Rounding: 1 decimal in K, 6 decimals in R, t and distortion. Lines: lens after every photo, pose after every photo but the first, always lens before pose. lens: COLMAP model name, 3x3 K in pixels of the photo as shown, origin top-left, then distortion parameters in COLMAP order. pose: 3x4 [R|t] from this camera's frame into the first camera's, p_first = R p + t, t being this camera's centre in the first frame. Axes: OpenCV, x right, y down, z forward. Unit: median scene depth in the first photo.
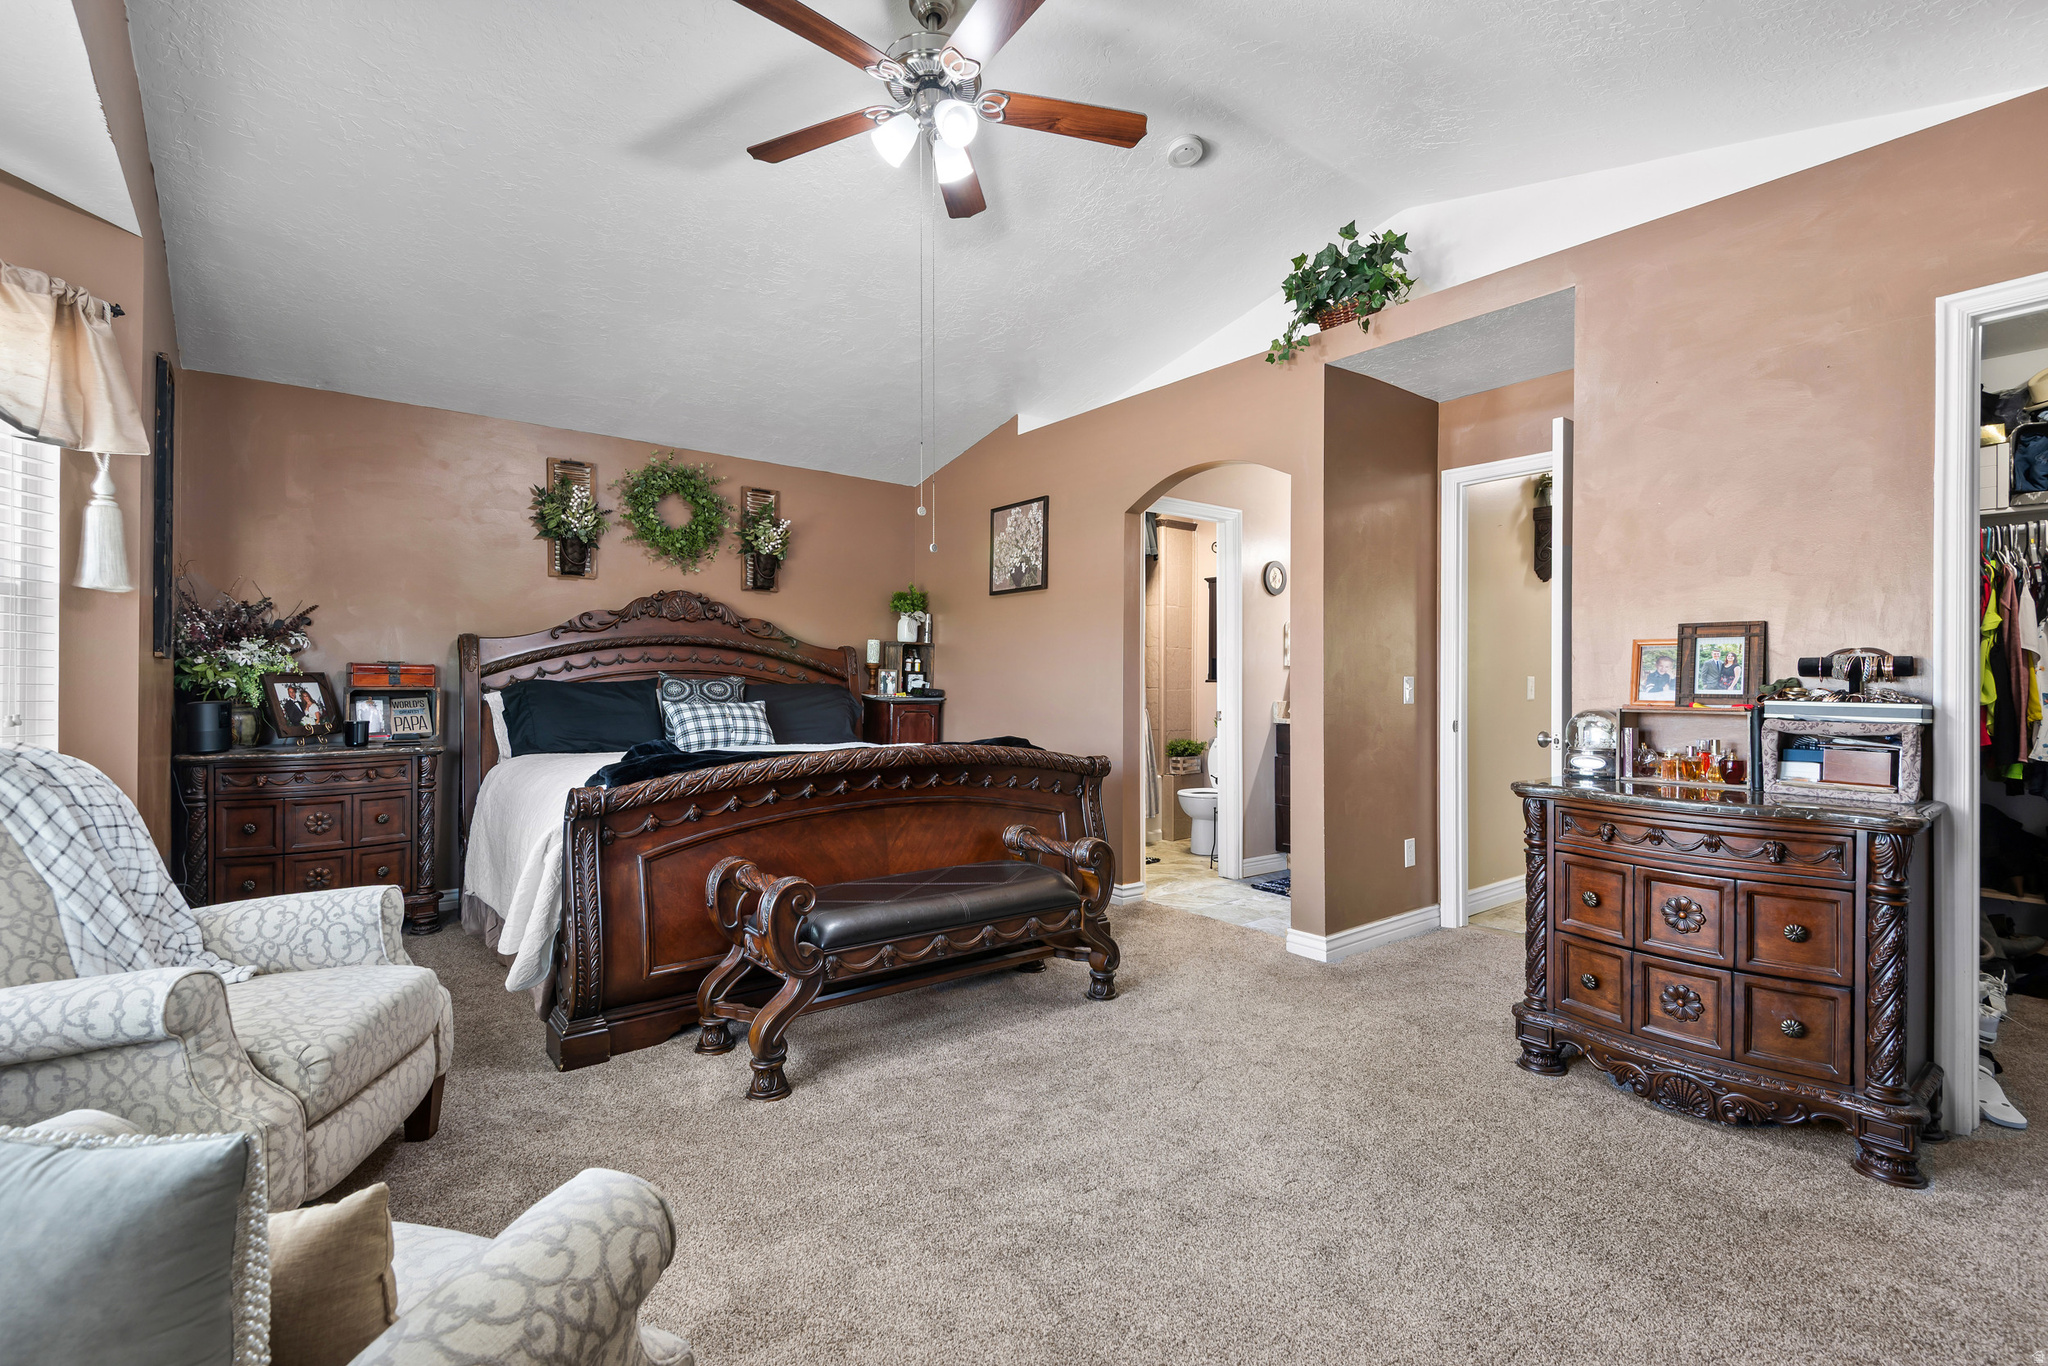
lens RADIAL K [[921.3, 0, 1032.6], [0, 921.3, 684.9], [0, 0, 1]] dist [0.031747, -0.018977]
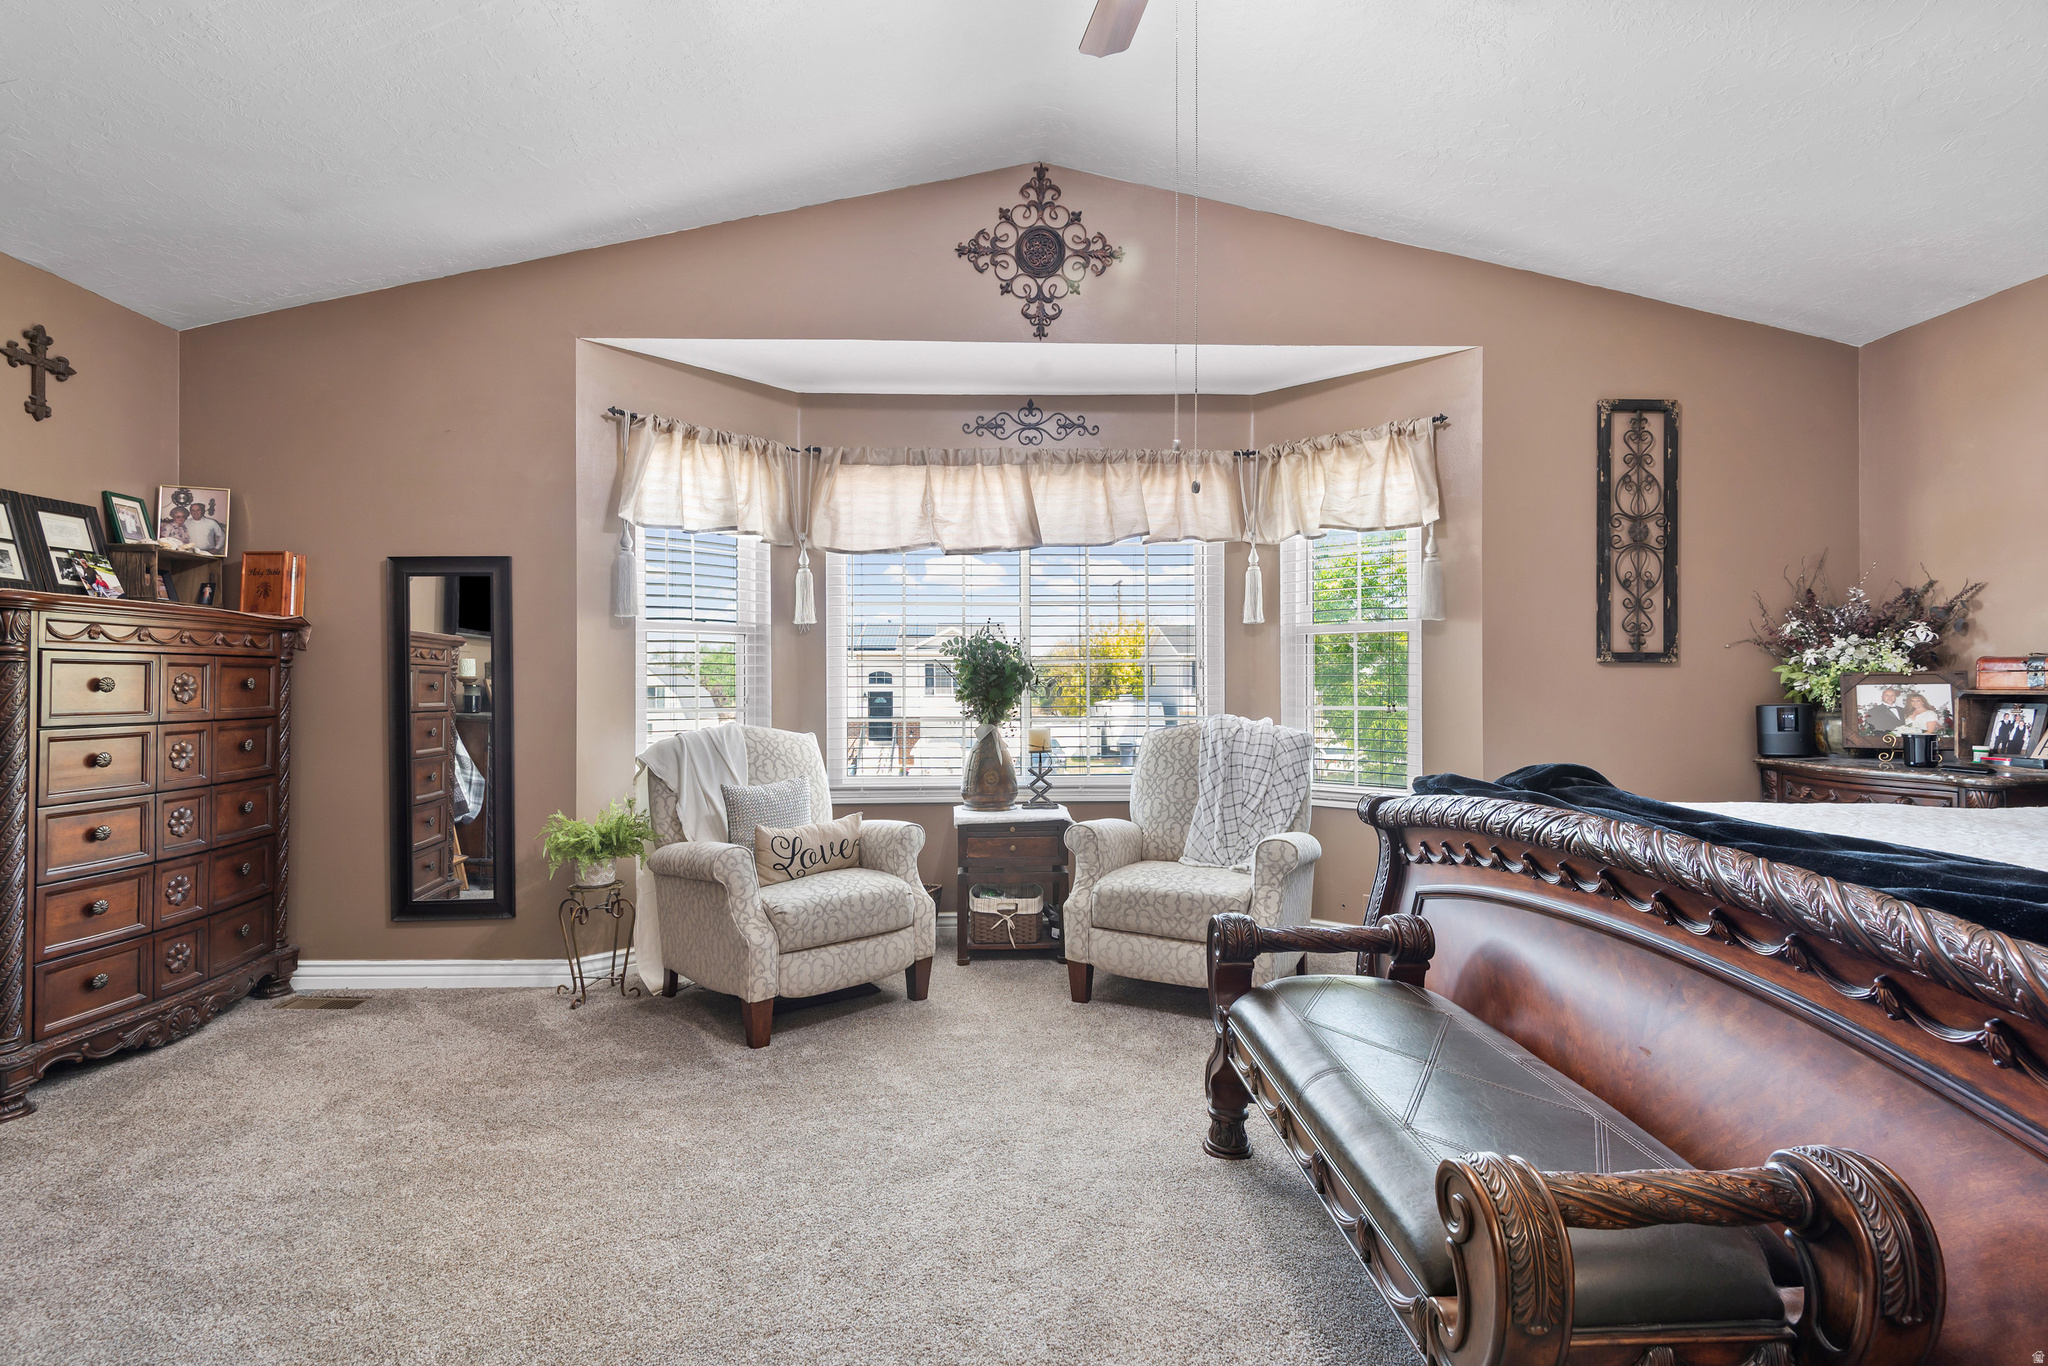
lens RADIAL K [[944.1, 0, 998.8], [0, 944.1, 687.4], [0, 0, 1]] dist [0.033975, -0.021915]
pose [[-0.613157, 0.002126, -0.789958, 0.303283], [0.000200, 0.999997, 0.002536, -0.001545], [0.789961, 0.001397, -0.613155, 0.743005]]
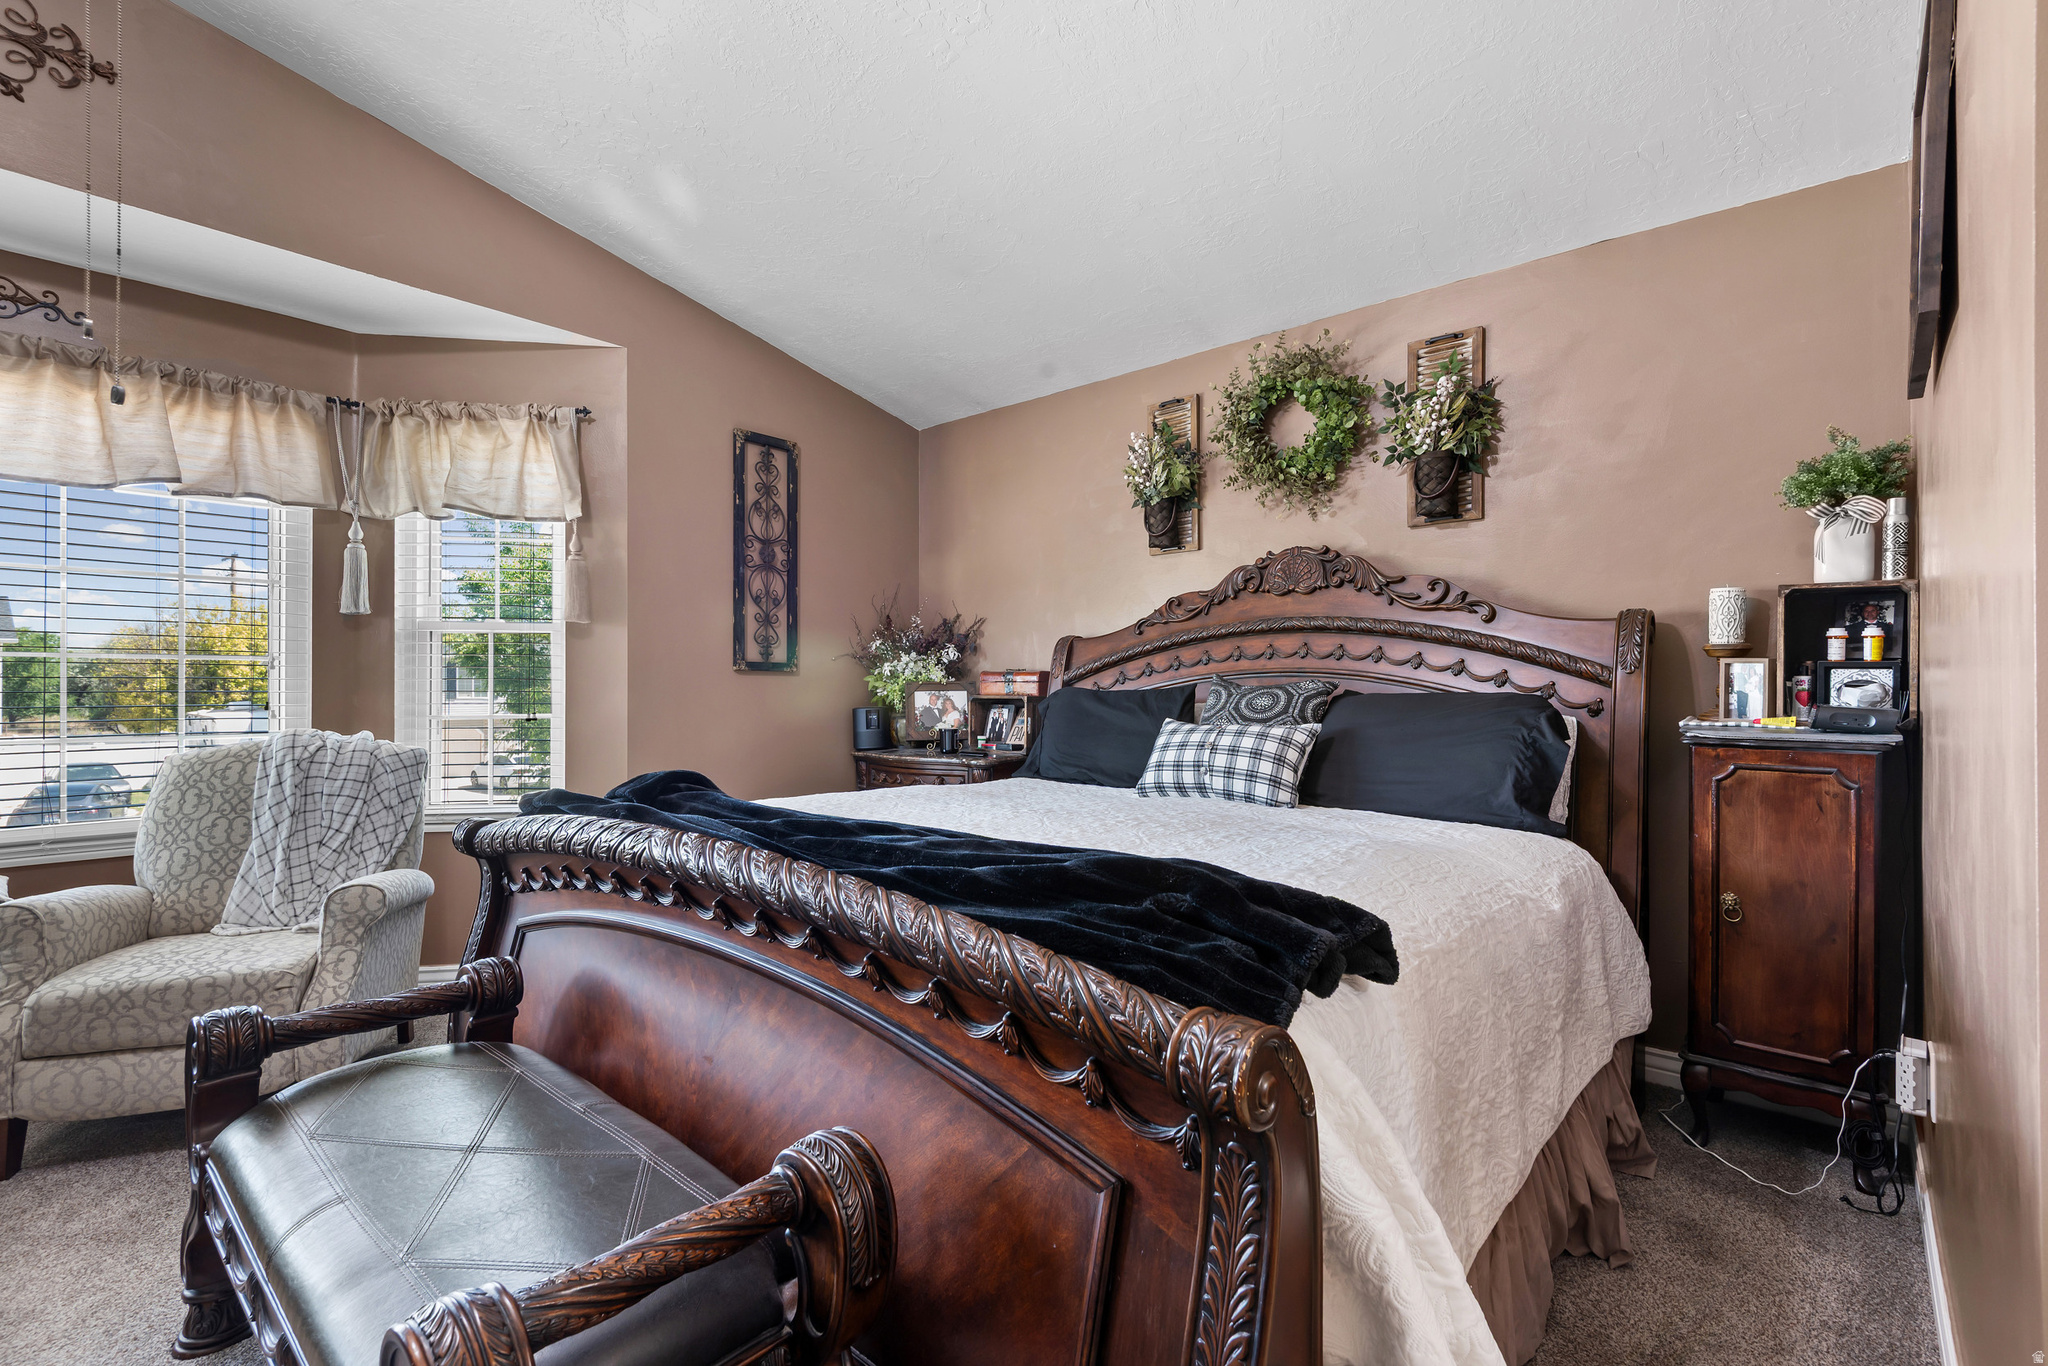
lens RADIAL K [[921.3, 0, 1032.6], [0, 921.3, 684.9], [0, 0, 1]] dist [0.031747, -0.018977]
pose [[0.168414, -0.006344, -0.985696, 0.237413], [-0.001997, 0.999975, -0.006777, -0.002051], [0.985714, 0.003109, 0.168397, 0.774132]]
